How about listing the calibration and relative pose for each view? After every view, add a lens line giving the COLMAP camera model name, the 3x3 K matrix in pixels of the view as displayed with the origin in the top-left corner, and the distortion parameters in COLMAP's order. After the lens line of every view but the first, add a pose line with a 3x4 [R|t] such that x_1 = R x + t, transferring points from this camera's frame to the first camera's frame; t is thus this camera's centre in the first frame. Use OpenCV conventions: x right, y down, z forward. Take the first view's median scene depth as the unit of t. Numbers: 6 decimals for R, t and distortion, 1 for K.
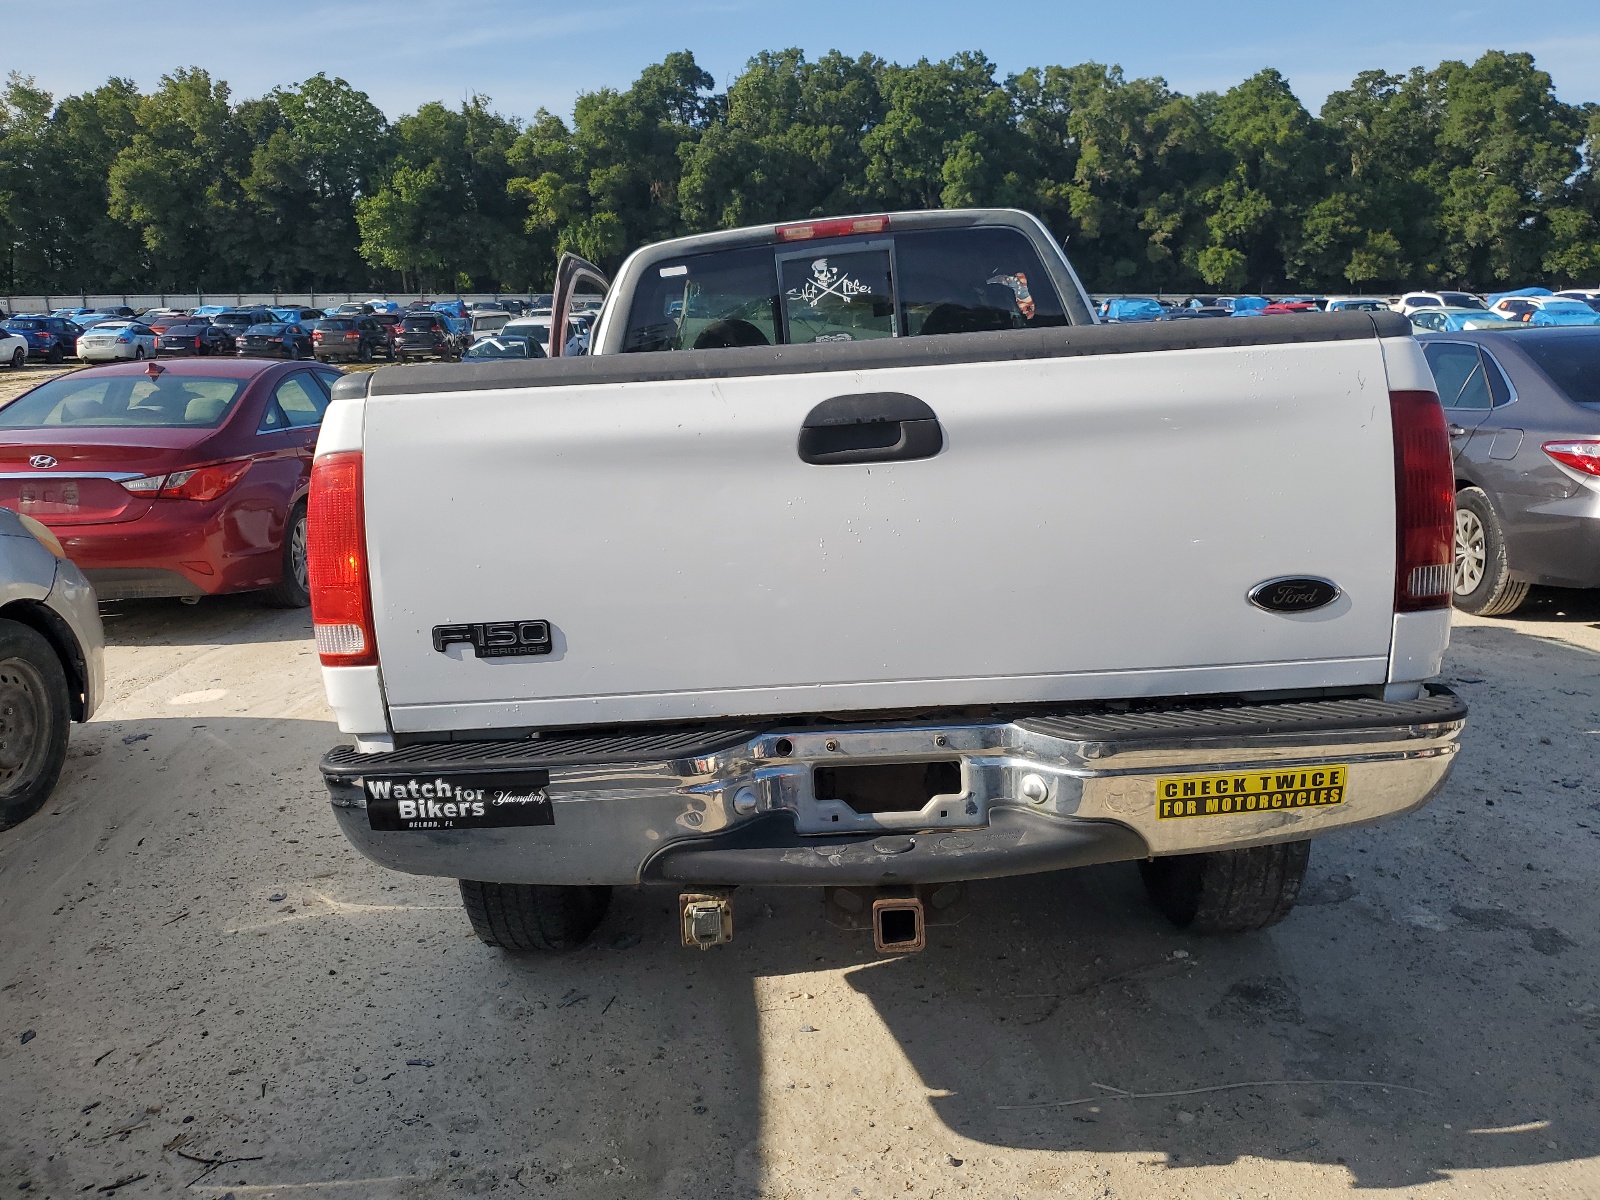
lens RADIAL K [[1215.5, 0, 800.0], [0, 1215.5, 600.0], [0, 0, 1]] dist [-0.025175, 0.058110]
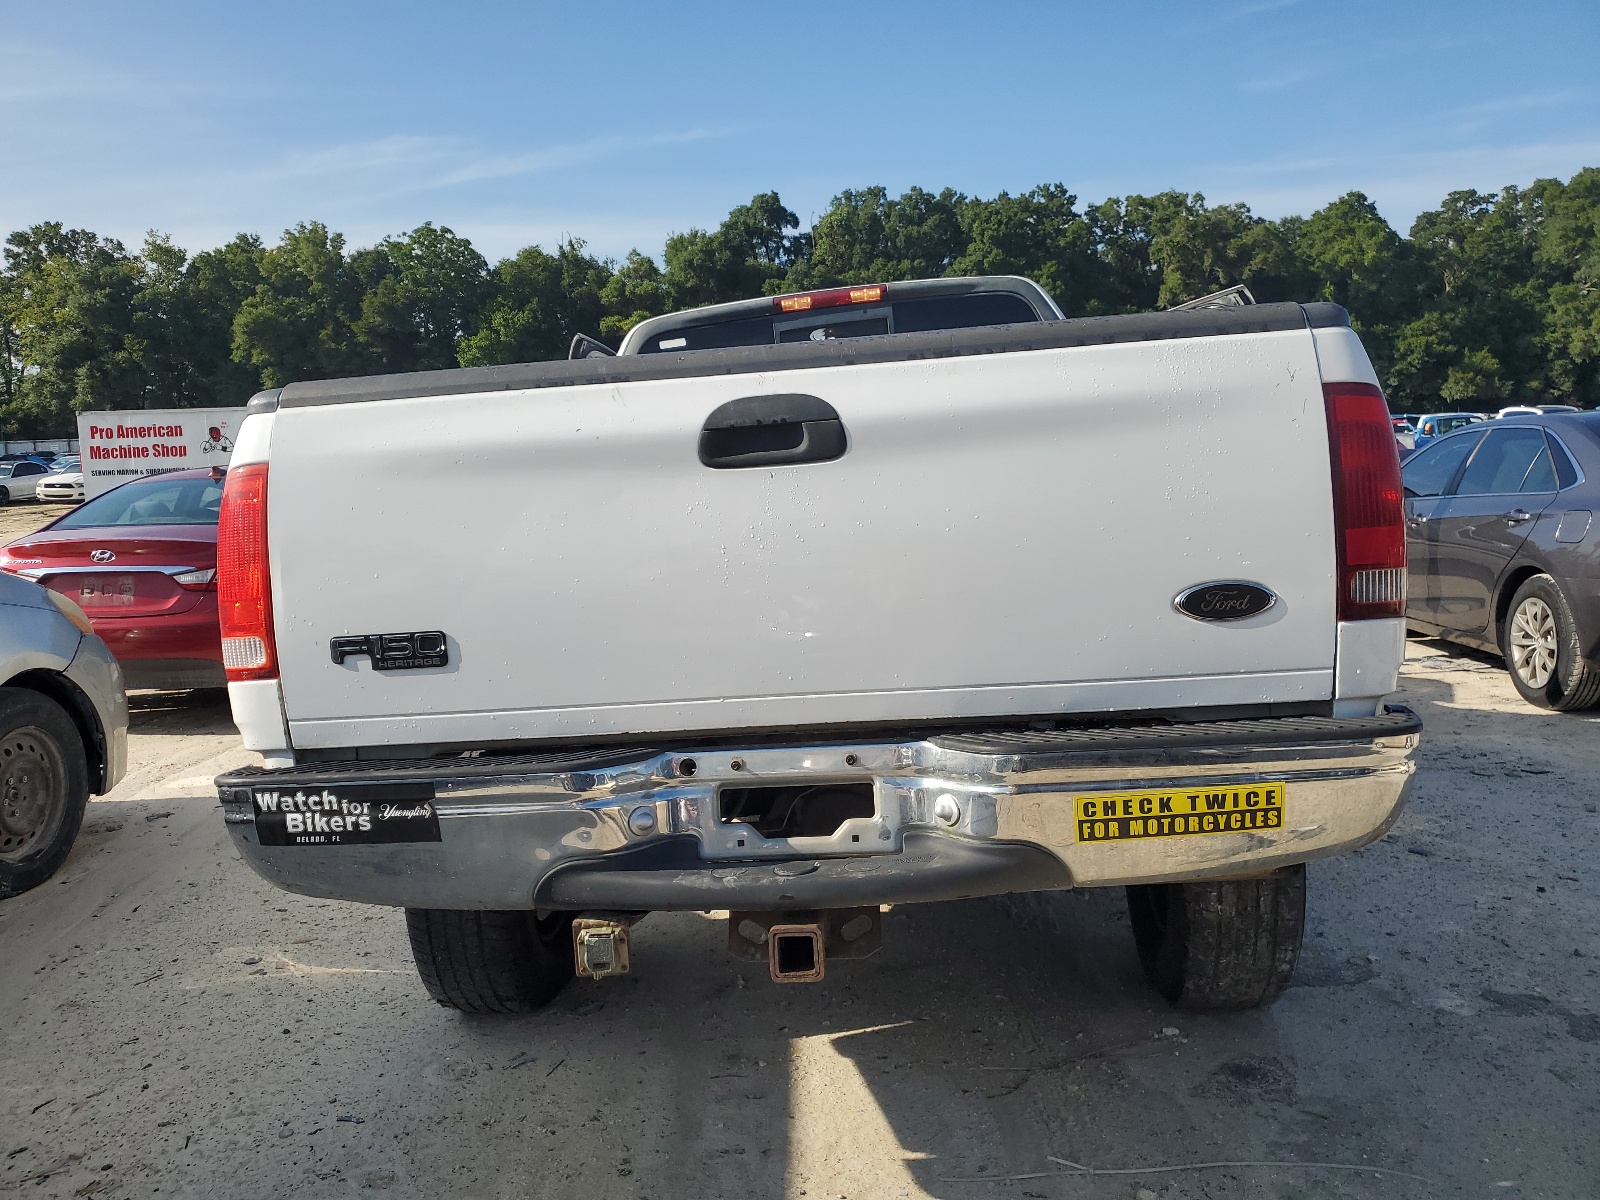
lens RADIAL K [[1211.2, 0, 802.7], [0, 1211.2, 636.9], [0, 0, 1]] dist [-0.005088, 0.030748]
pose [[0.997047, -0.001408, -0.076786, 0.095501], [-0.004647, 0.996894, -0.078617, 0.059675], [0.076658, 0.078741, 0.993943, 0.032809]]
